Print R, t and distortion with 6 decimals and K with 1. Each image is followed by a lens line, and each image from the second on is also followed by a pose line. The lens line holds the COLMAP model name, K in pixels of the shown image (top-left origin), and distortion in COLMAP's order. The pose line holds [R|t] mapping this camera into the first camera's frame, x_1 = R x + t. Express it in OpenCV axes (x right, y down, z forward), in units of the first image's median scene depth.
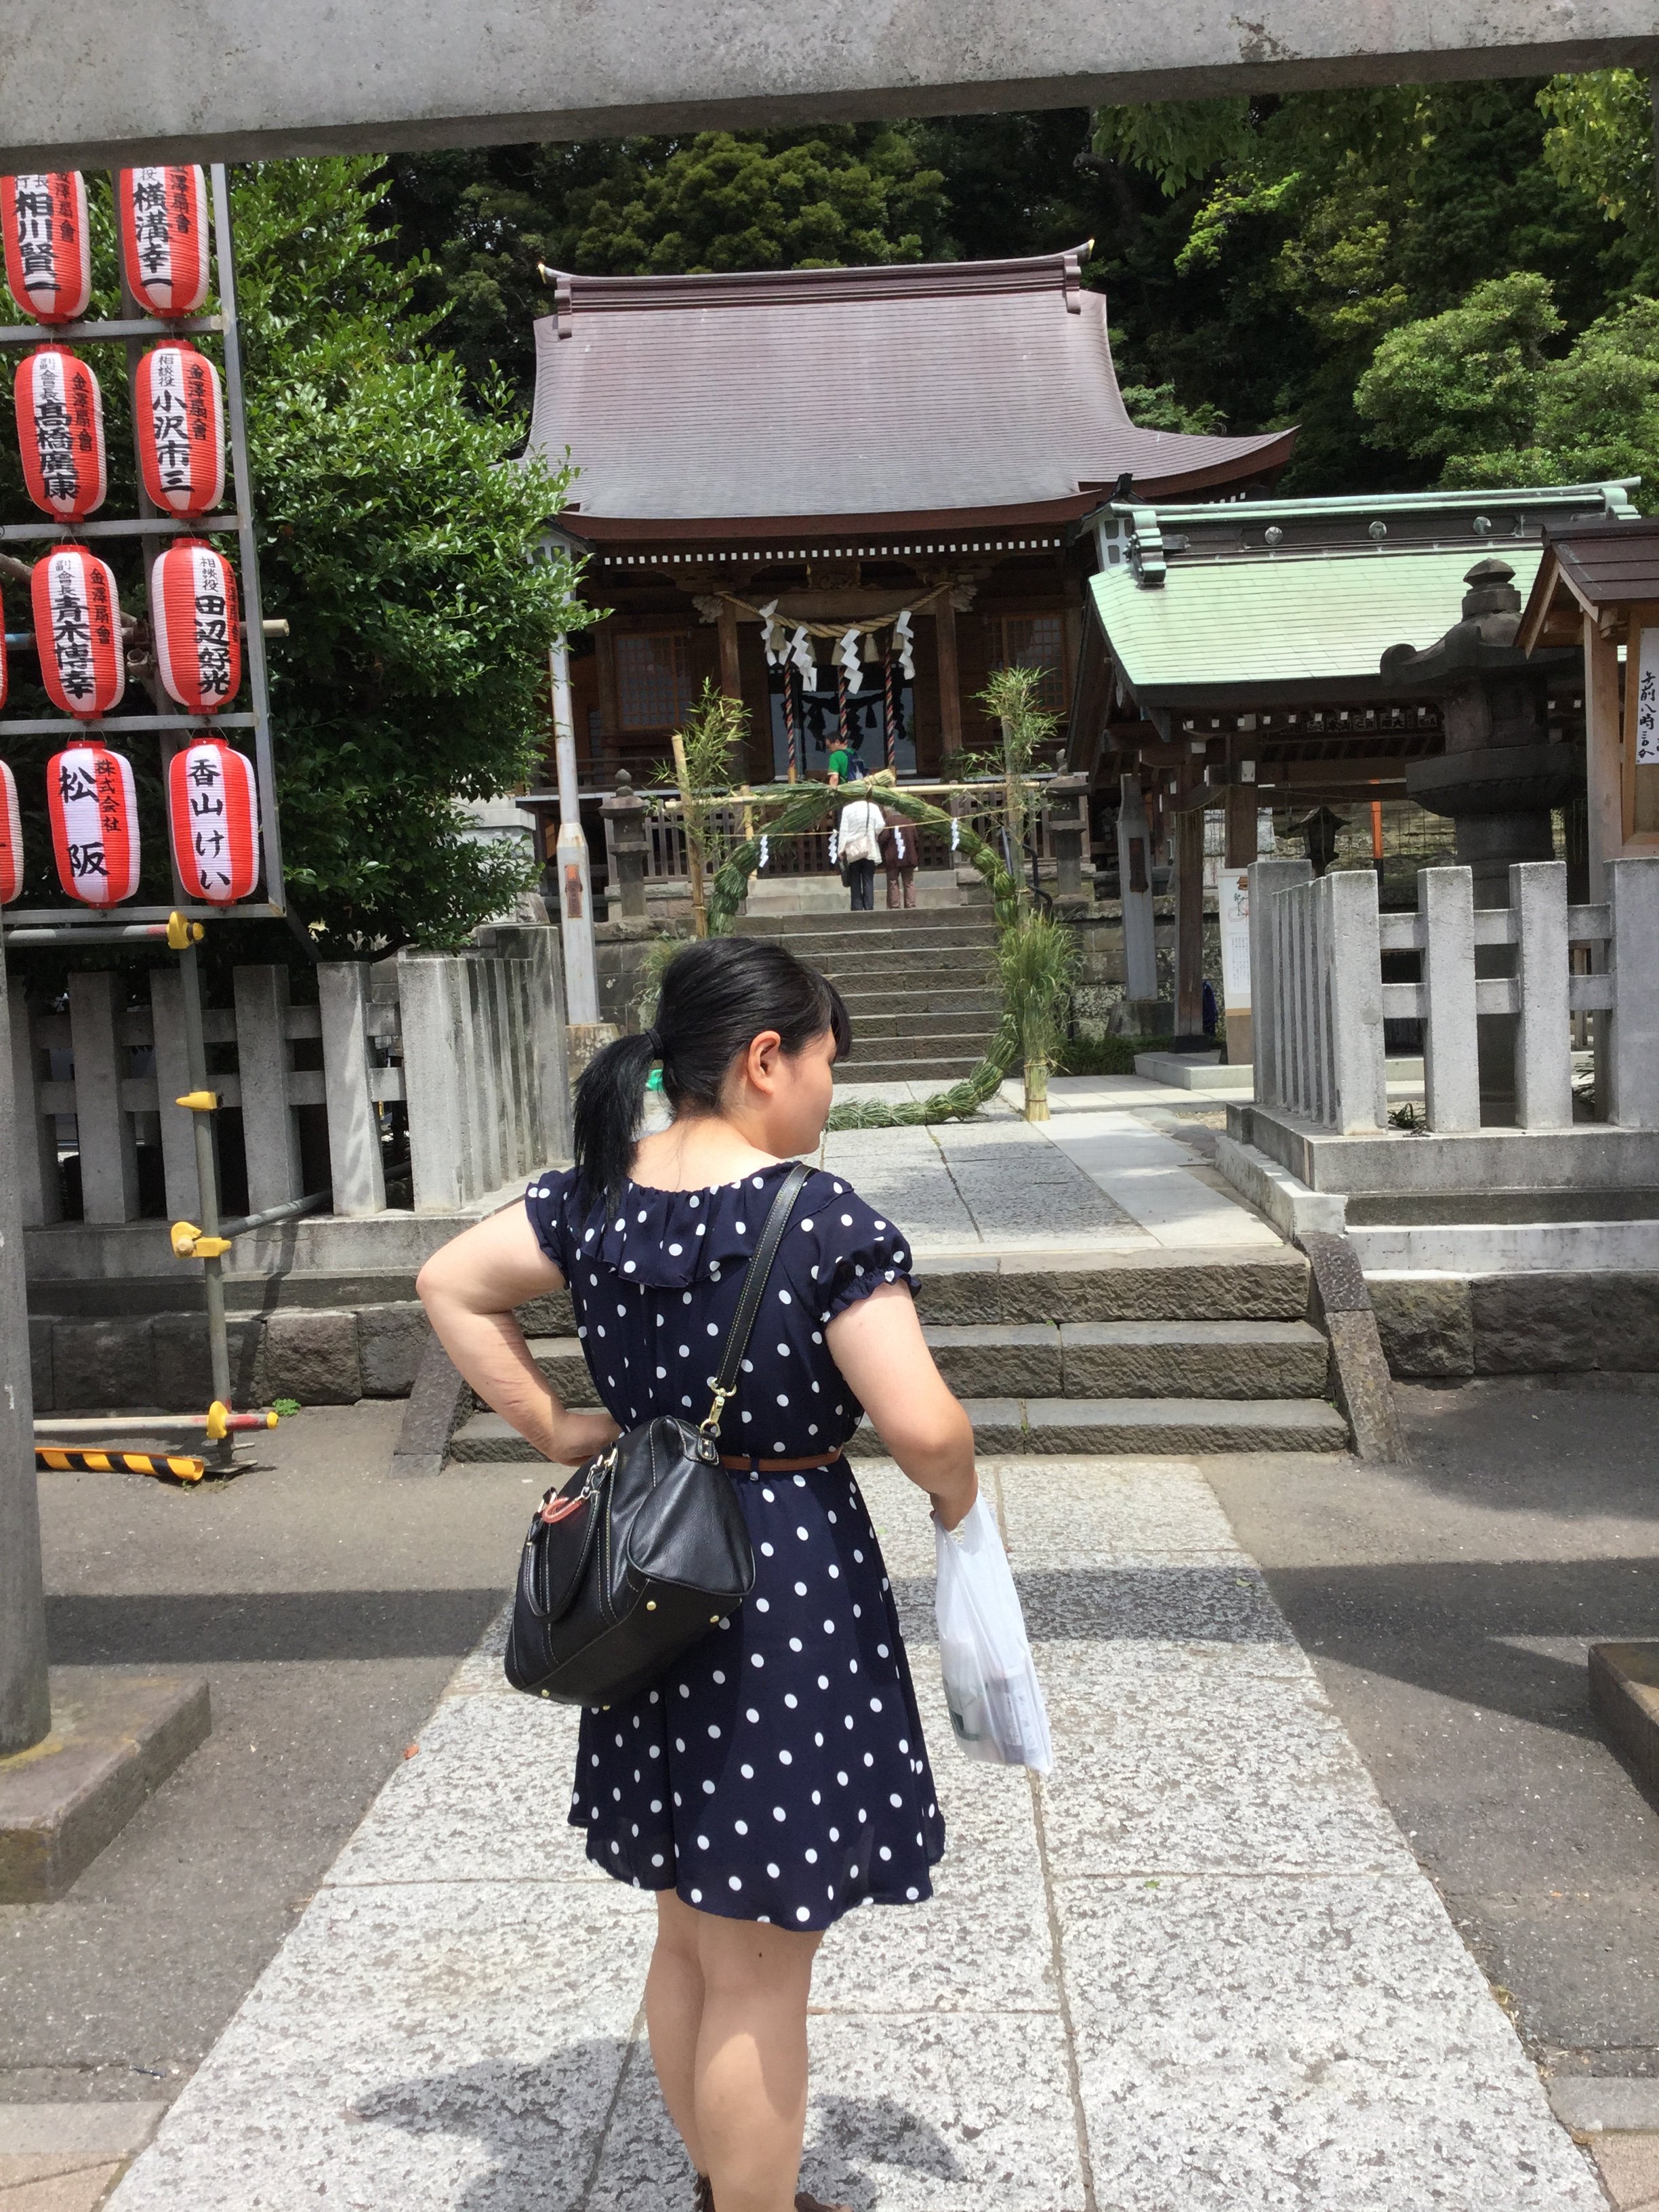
lens RADIAL K [[1939.8, 0, 830.1], [0, 1939.8, 1119.0], [0, 0, 1]] dist [0.121514, -0.187561]
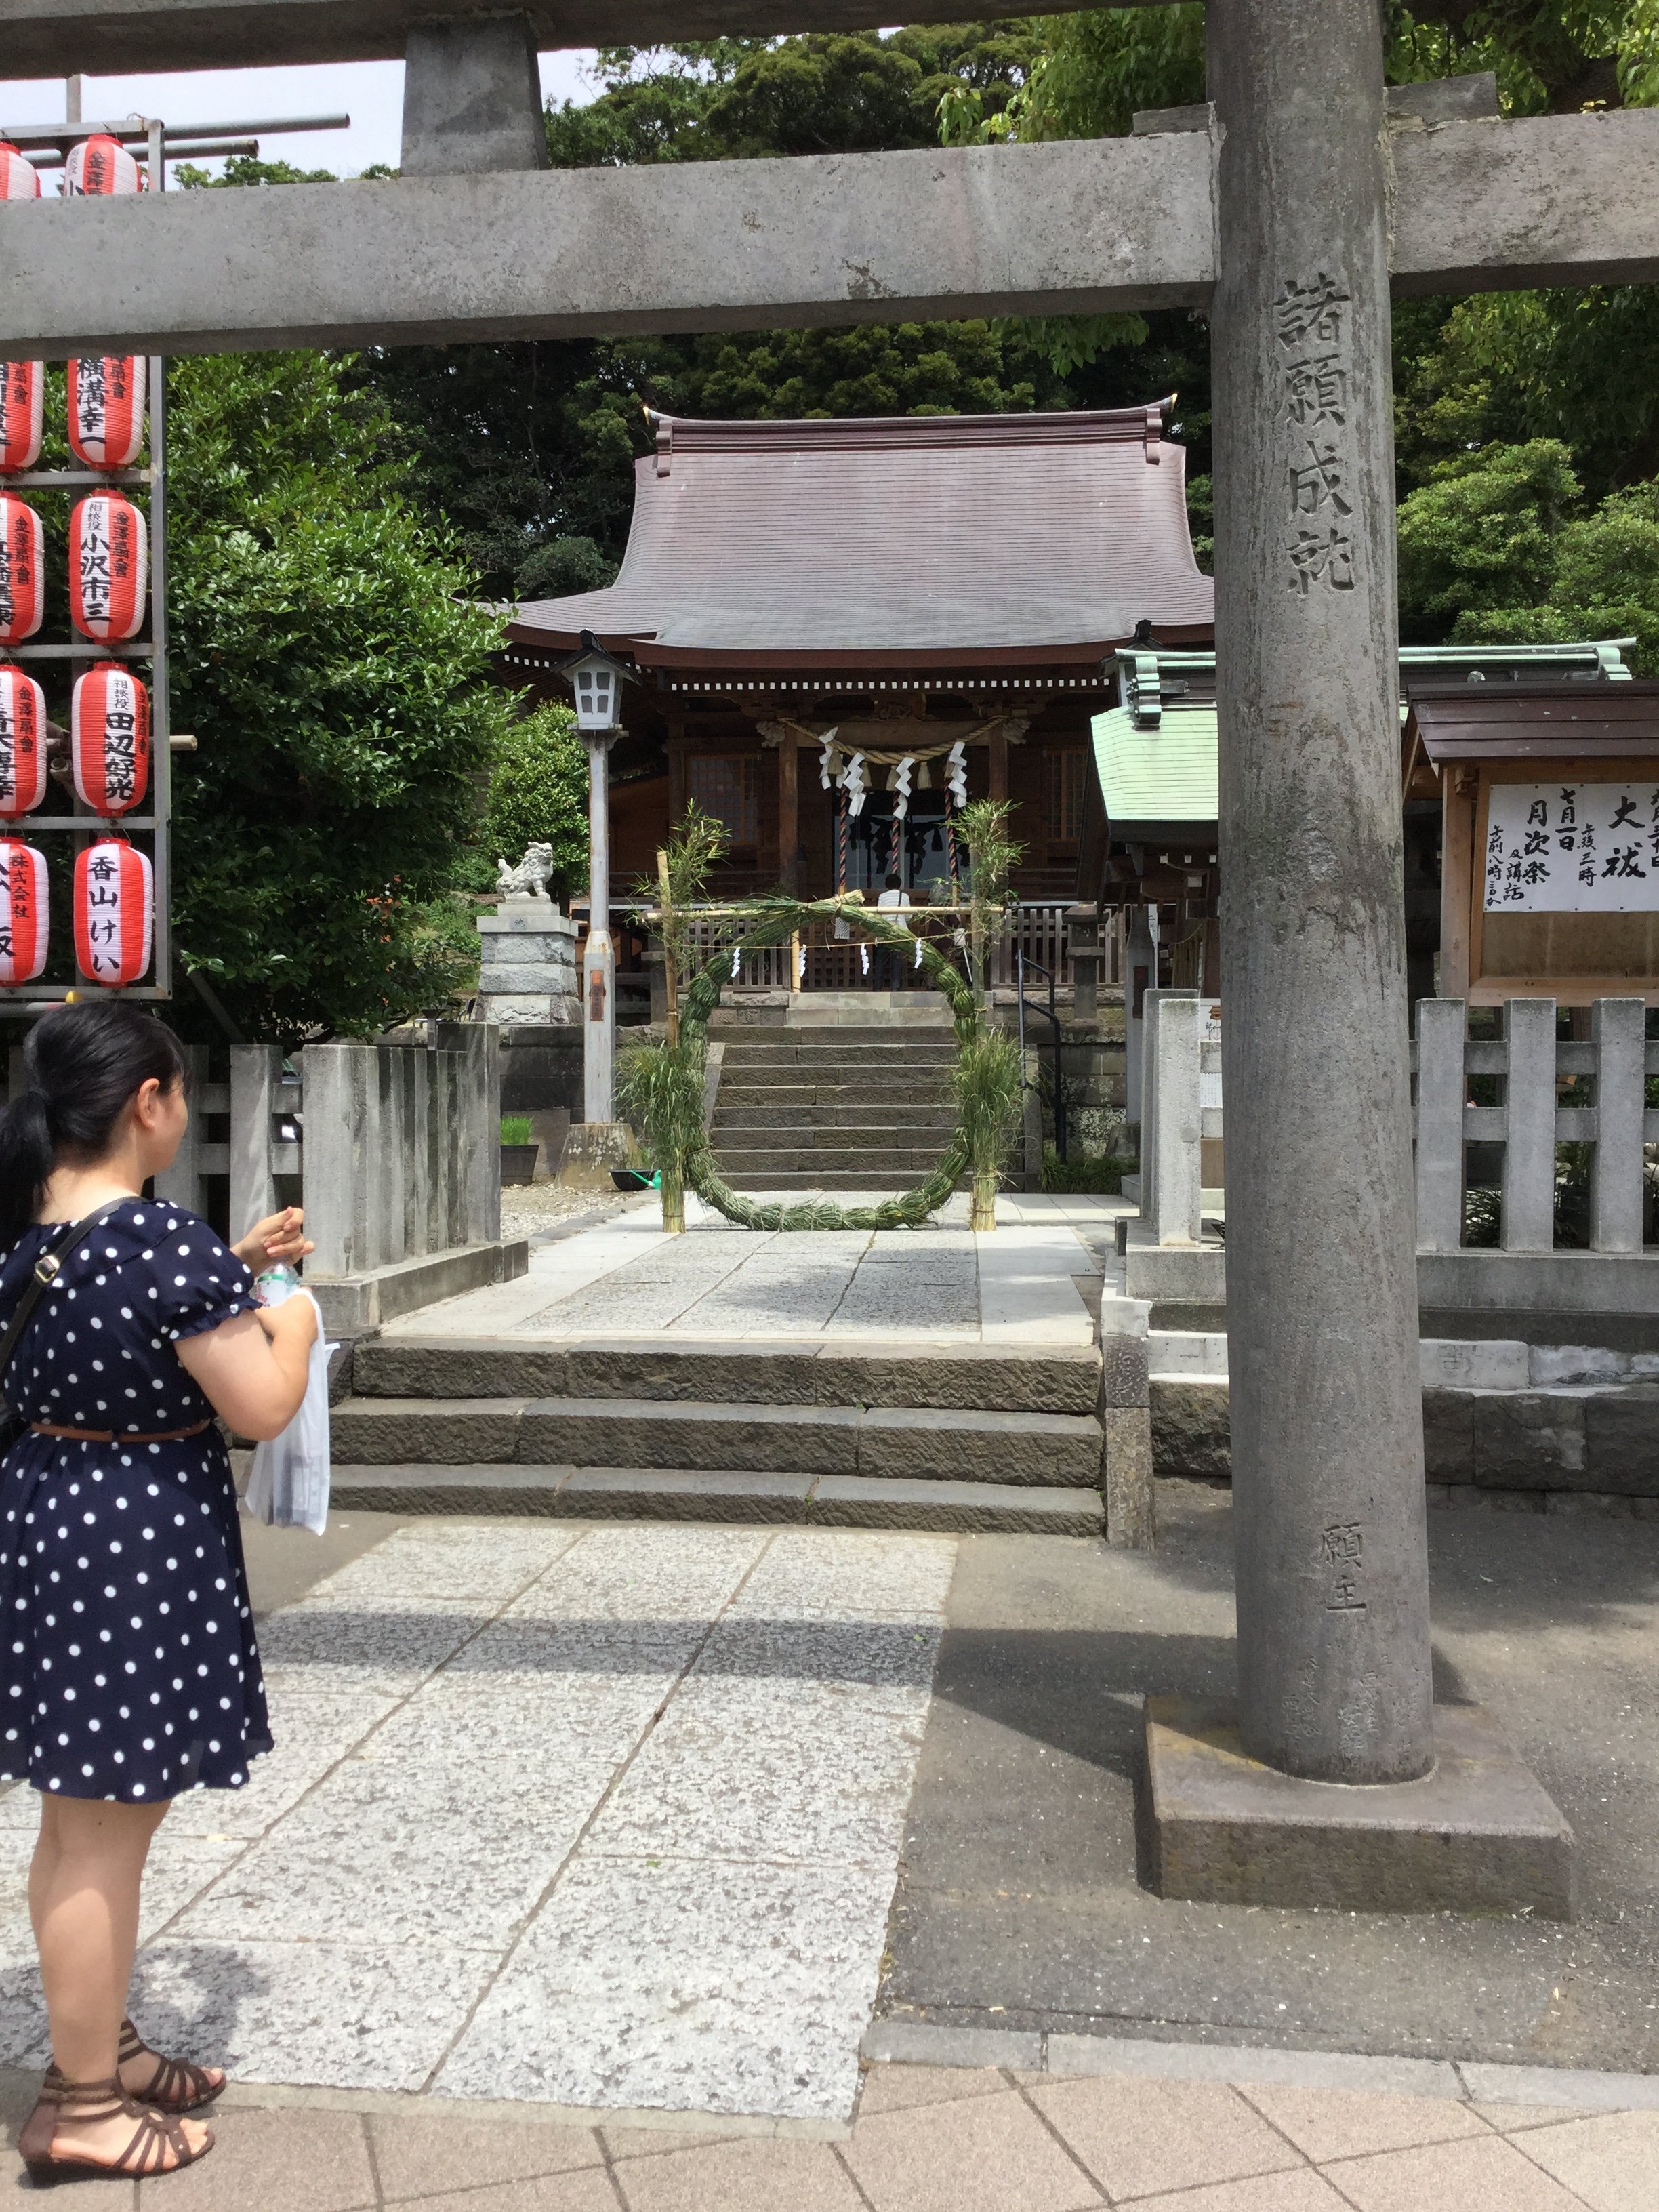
lens RADIAL K [[1939.8, 0, 830.1], [0, 1939.8, 1119.0], [0, 0, 1]] dist [0.121514, -0.187561]
pose [[0.997115, 0.043473, -0.062220, 0.131274], [-0.047128, 0.997173, -0.058531, 0.009062], [0.059499, 0.061295, 0.996345, -0.062479]]
